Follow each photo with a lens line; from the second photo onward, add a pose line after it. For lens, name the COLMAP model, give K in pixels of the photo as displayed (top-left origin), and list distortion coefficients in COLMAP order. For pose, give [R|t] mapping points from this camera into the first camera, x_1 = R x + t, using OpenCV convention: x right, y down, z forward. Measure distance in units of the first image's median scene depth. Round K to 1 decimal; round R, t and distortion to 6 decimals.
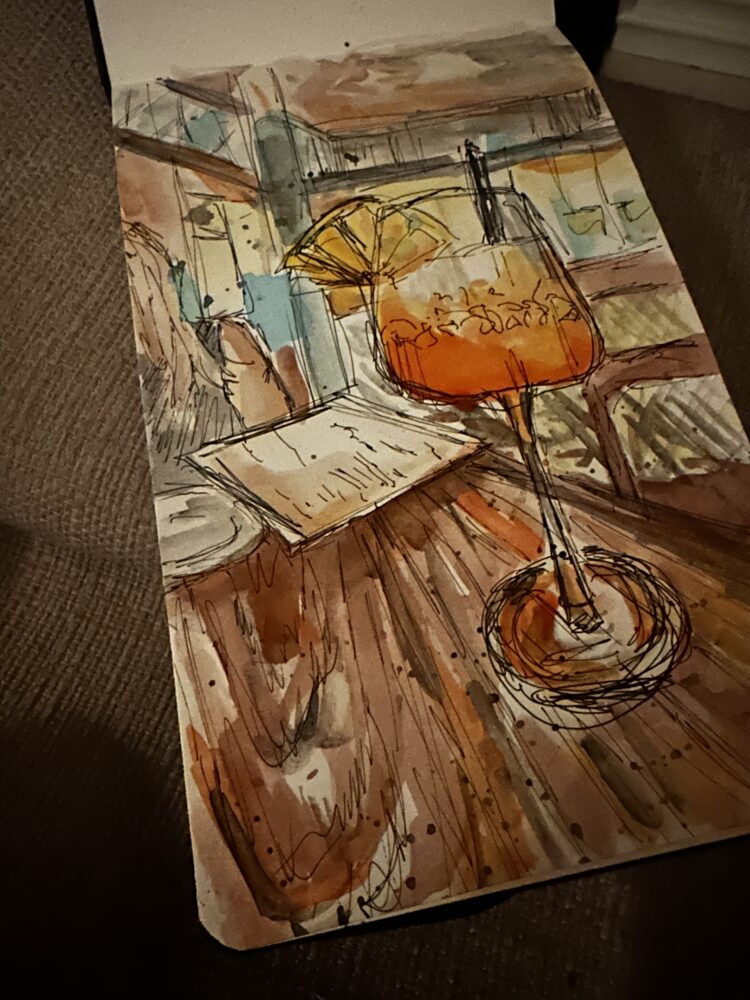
lens RADIAL K [[696.5, 0, 377.1], [0, 696.5, 499.0], [0, 0, 1]] dist [0.045176, 0.001210]
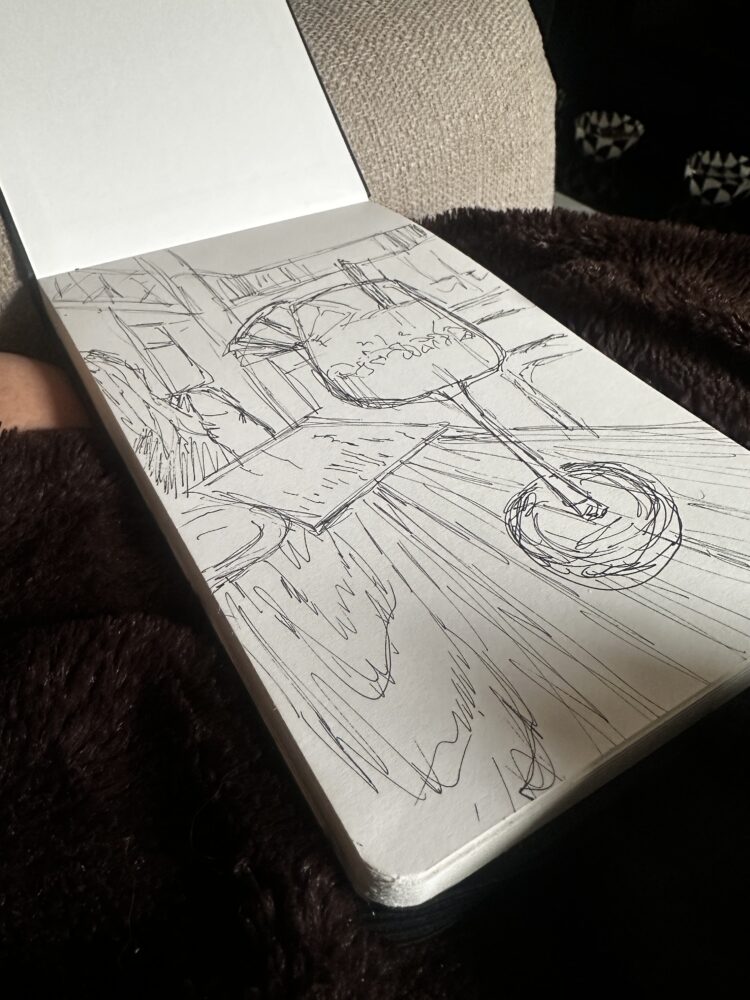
lens RADIAL K [[696.5, 0, 373.7], [0, 696.5, 501.7], [0, 0, 1]] dist [0.045176, 0.001210]
pose [[0.935288, -0.352081, -0.035702, 0.029942], [0.353867, 0.931527, 0.083881, -0.071086], [0.003724, -0.091087, 0.995836, -0.117697]]
